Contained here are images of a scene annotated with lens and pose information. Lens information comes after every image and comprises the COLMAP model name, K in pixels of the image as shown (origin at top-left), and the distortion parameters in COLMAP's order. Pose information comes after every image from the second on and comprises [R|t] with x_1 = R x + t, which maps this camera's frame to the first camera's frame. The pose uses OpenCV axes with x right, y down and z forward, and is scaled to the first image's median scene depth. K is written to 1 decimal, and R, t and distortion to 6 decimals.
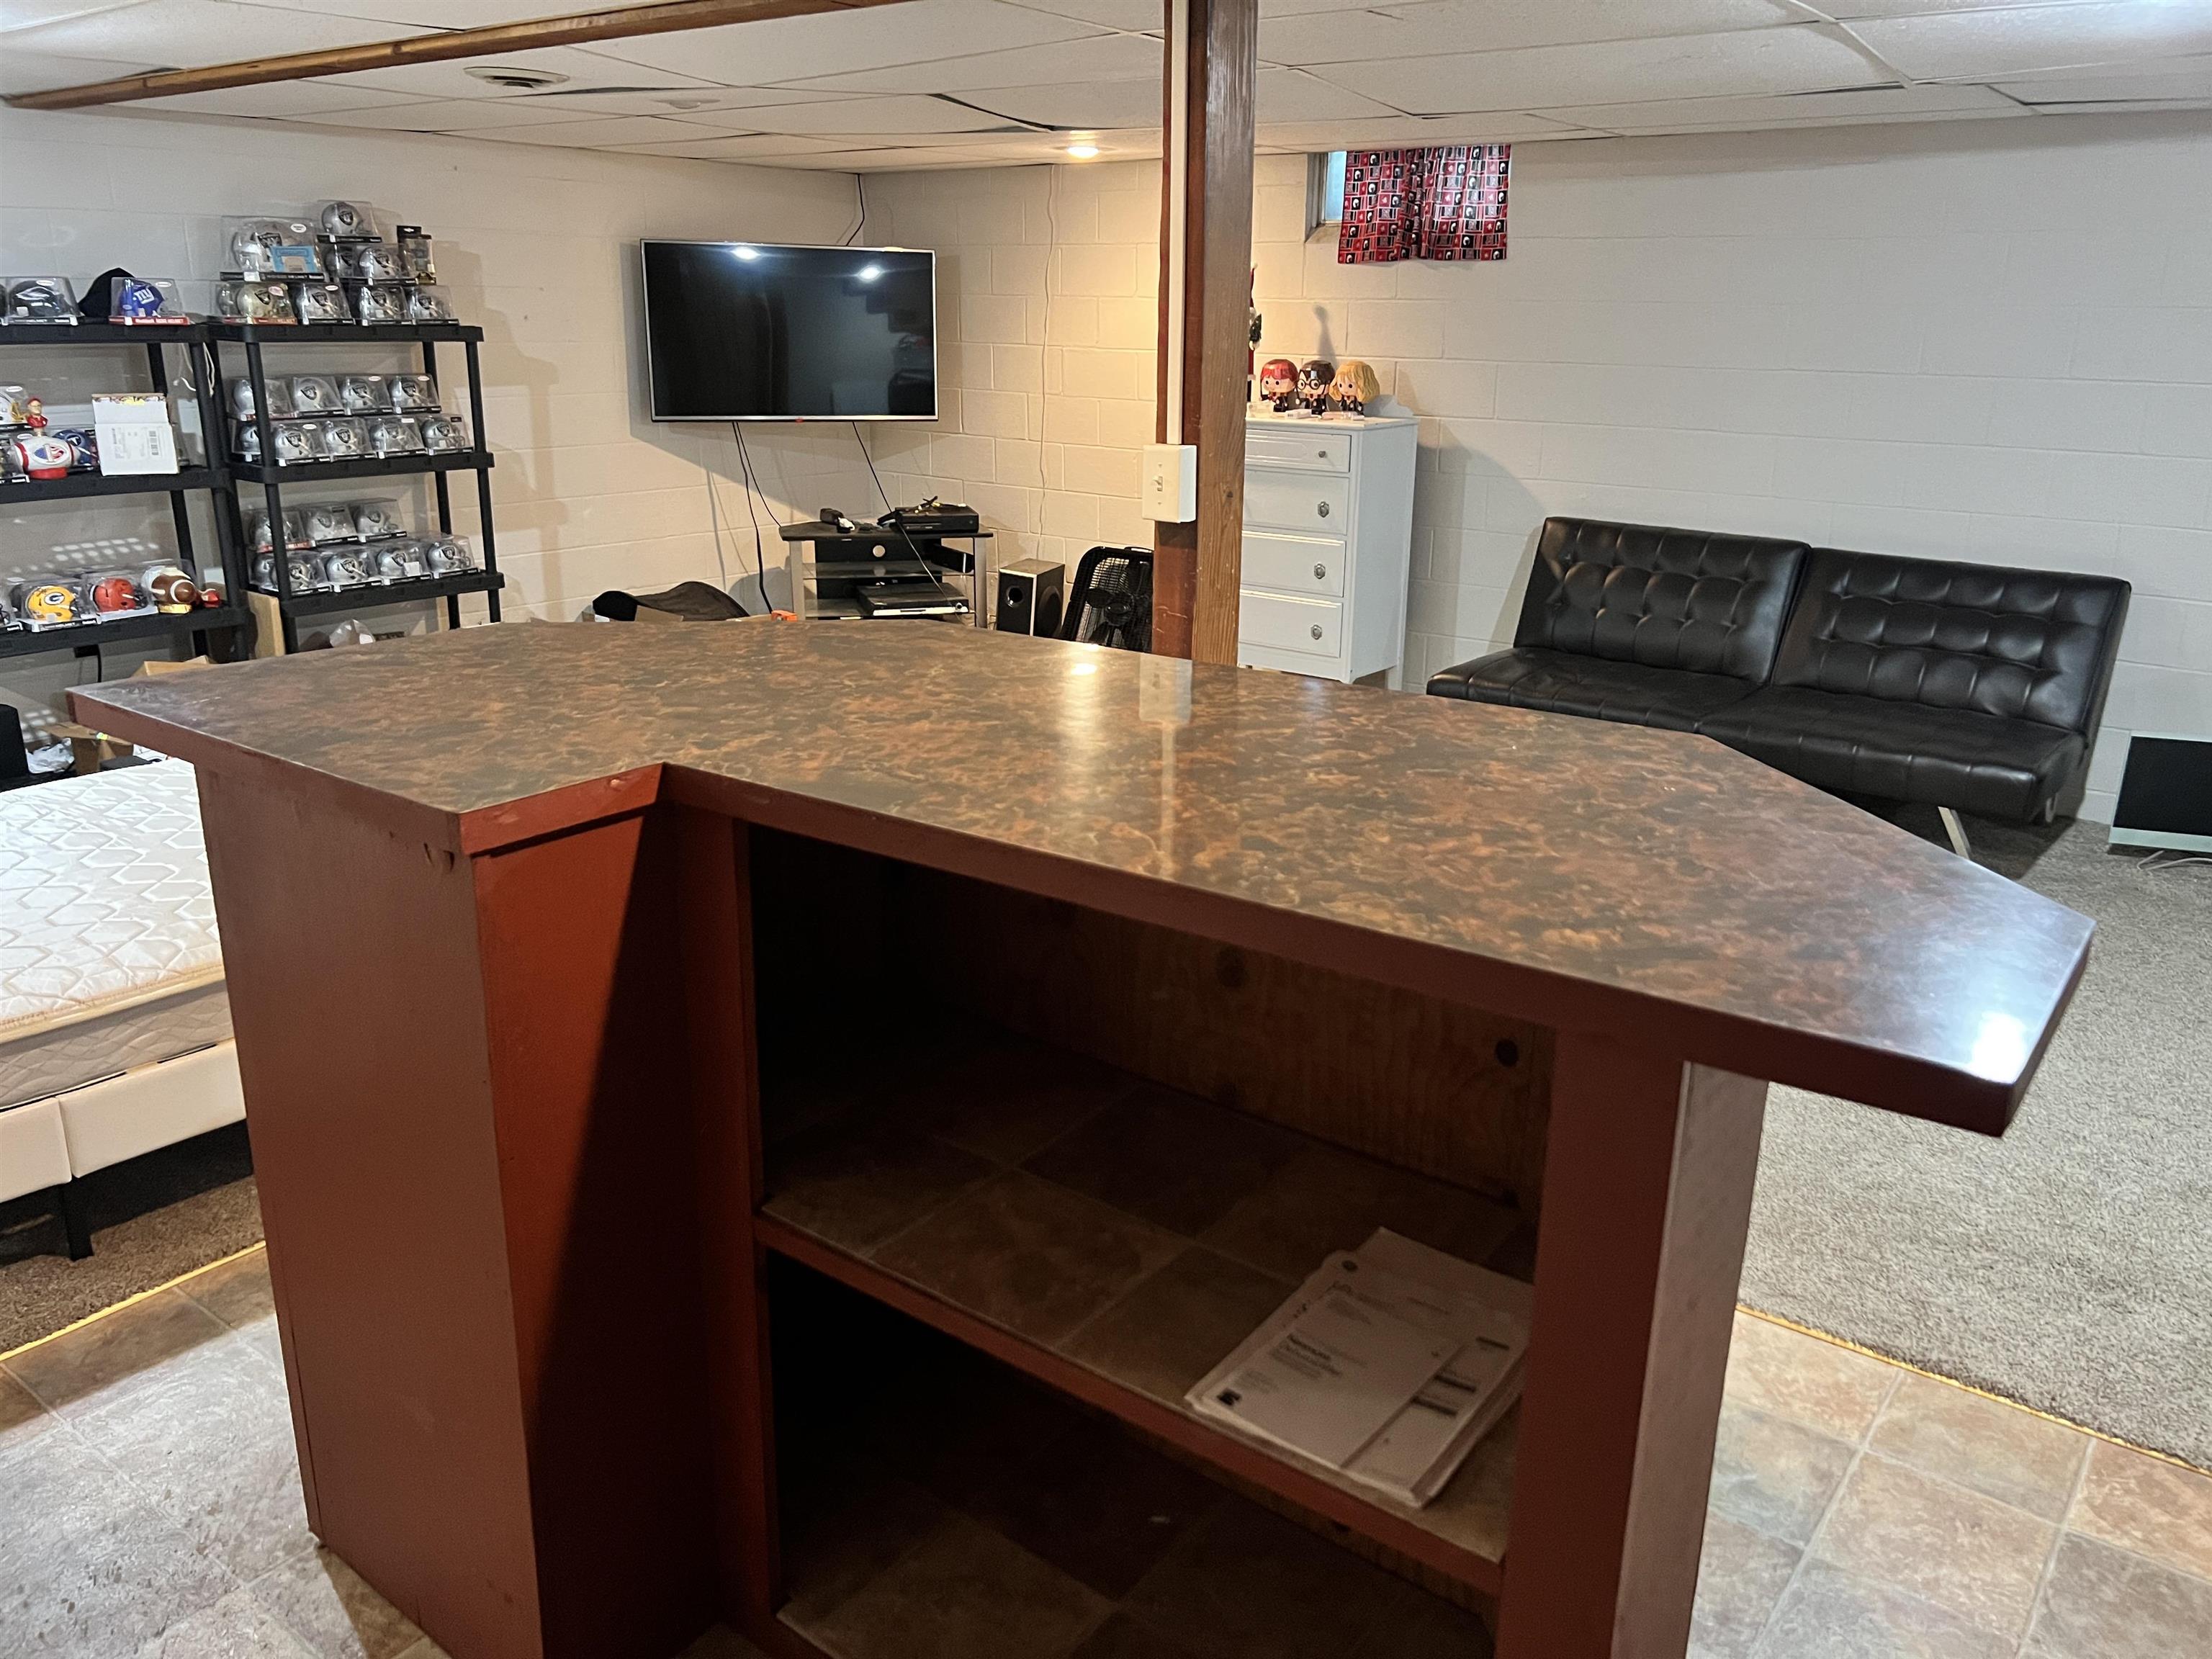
lens RADIAL K [[1669.1, 0, 1106.0], [0, 1669.1, 829.5], [0, 0, 1]] dist [0.028450, -0.064783]
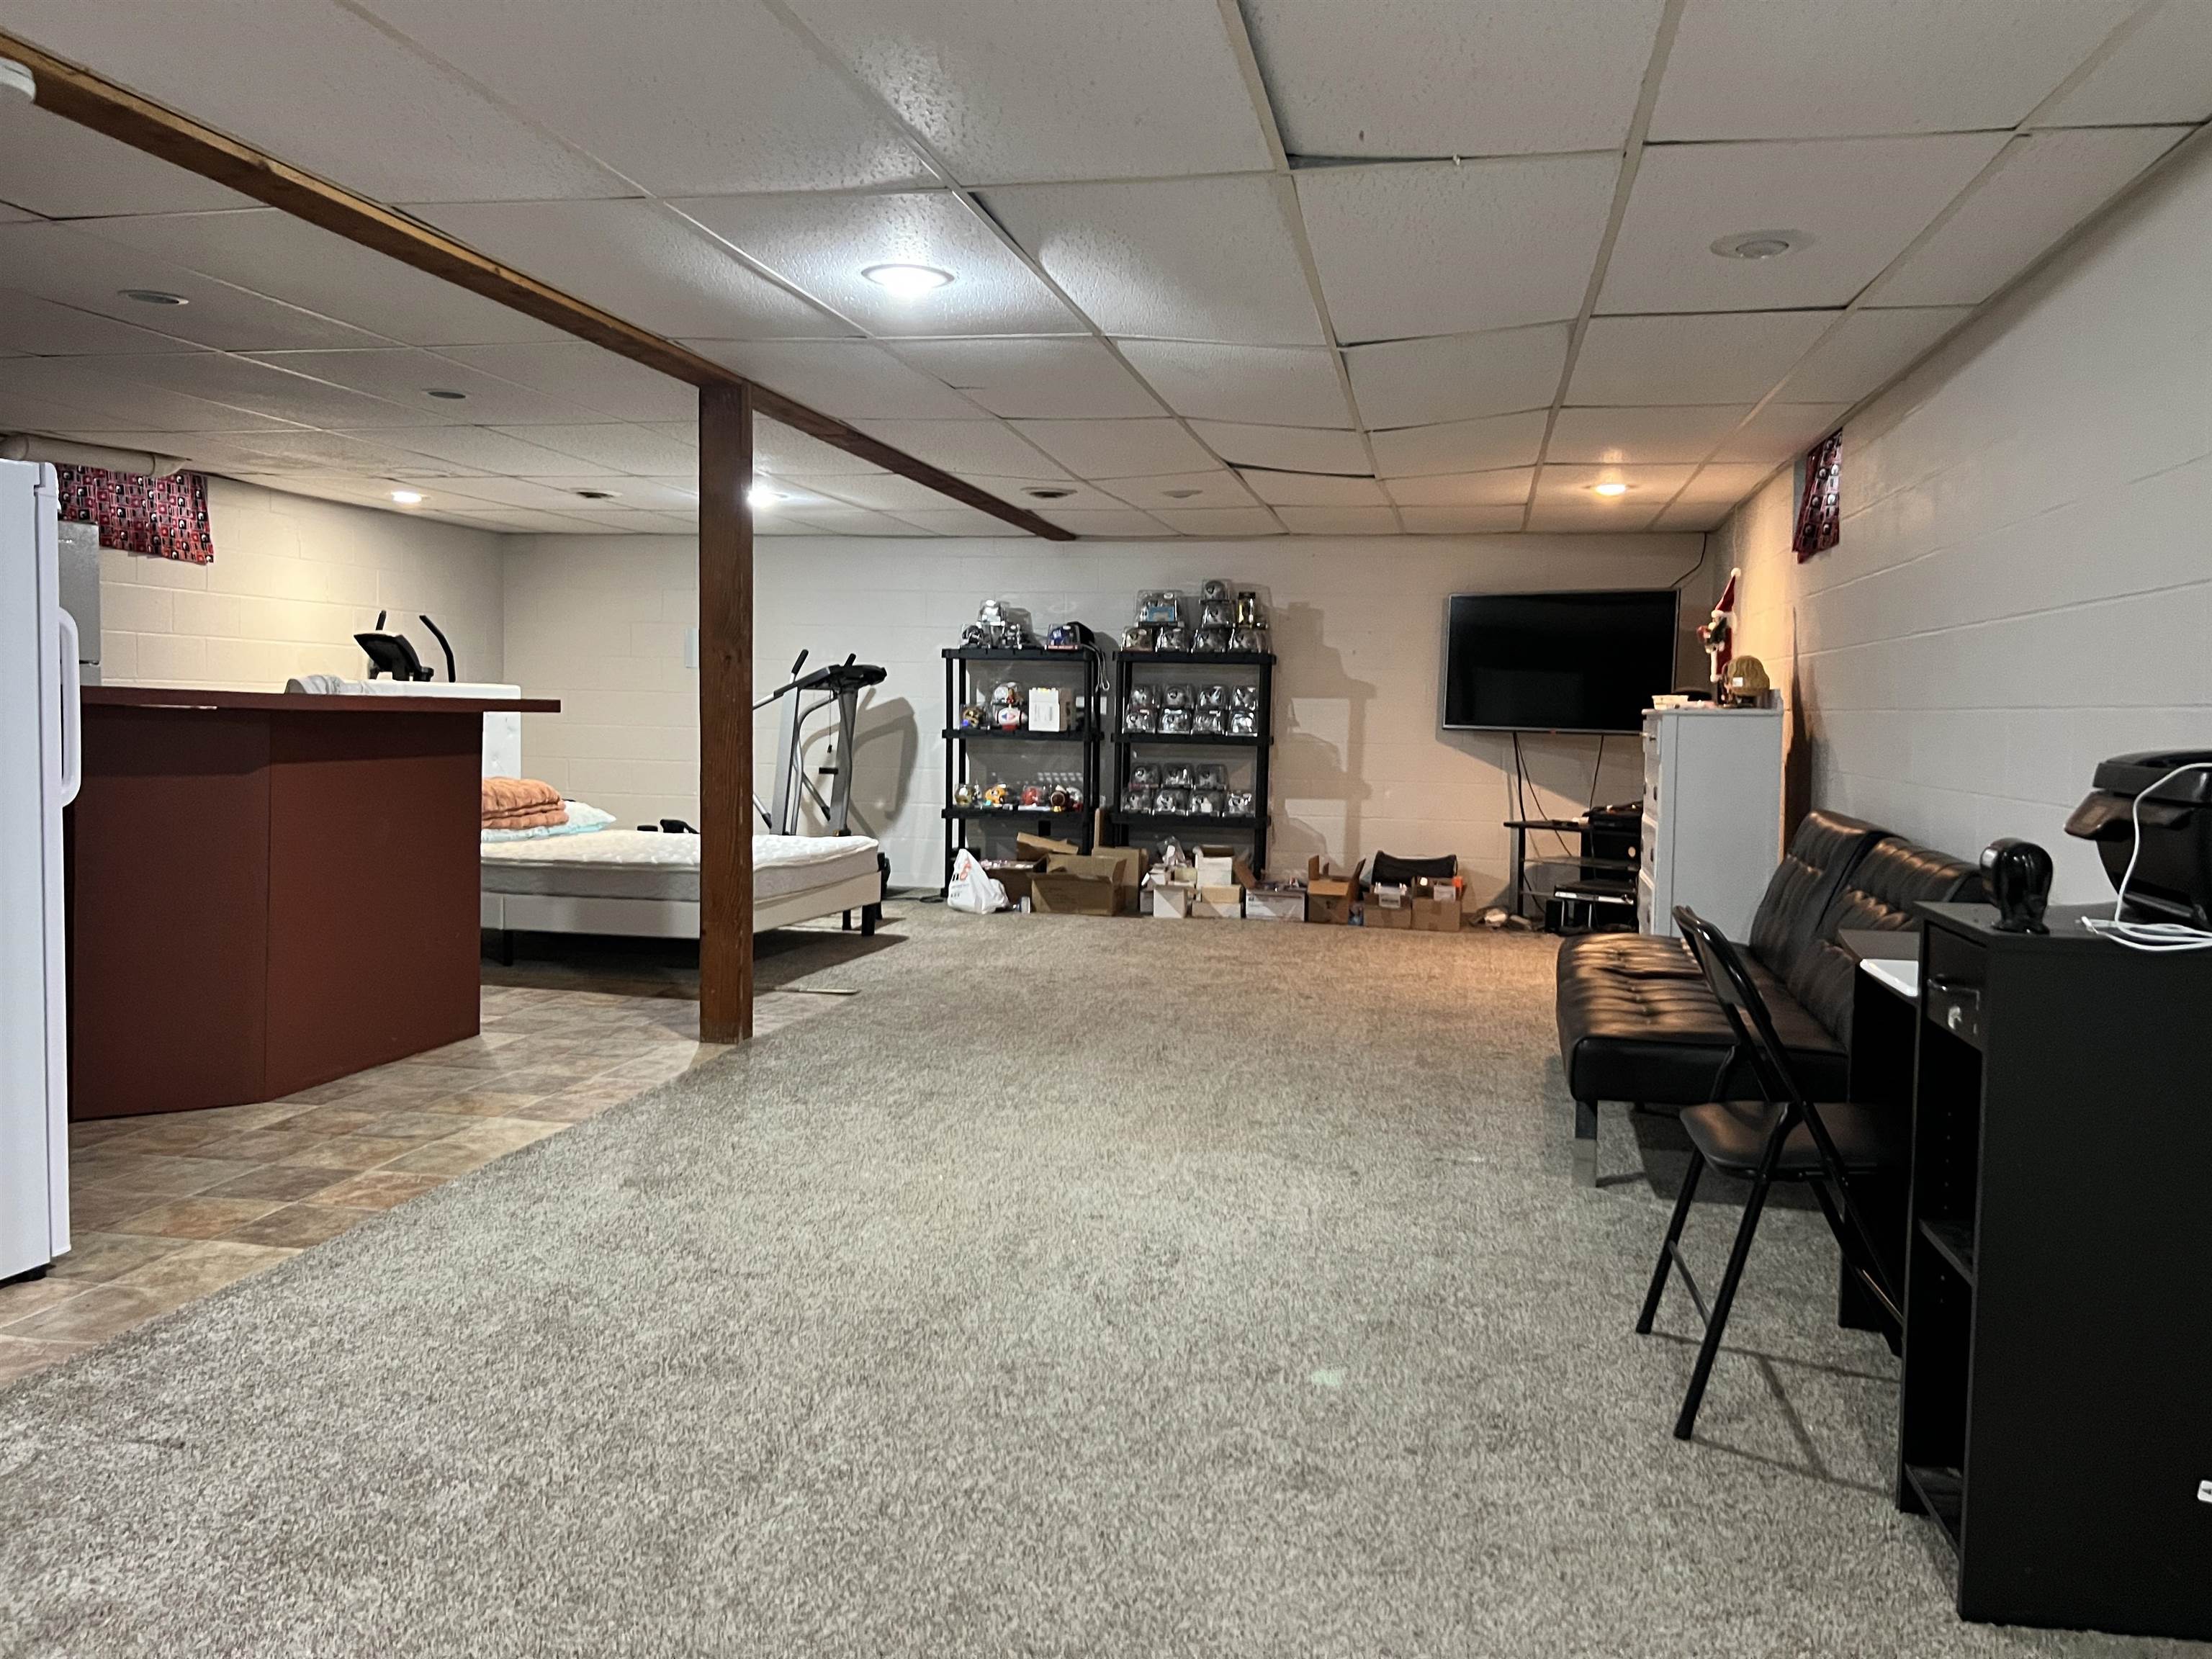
lens RADIAL K [[1669.1, 0, 1106.0], [0, 1669.1, 829.5], [0, 0, 1]] dist [0.028450, -0.064783]
pose [[0.392883, 0.068066, -0.917066, 0.967629], [-0.288792, 0.955937, -0.052771, -0.033141], [0.873065, 0.285574, 0.395228, 0.343097]]
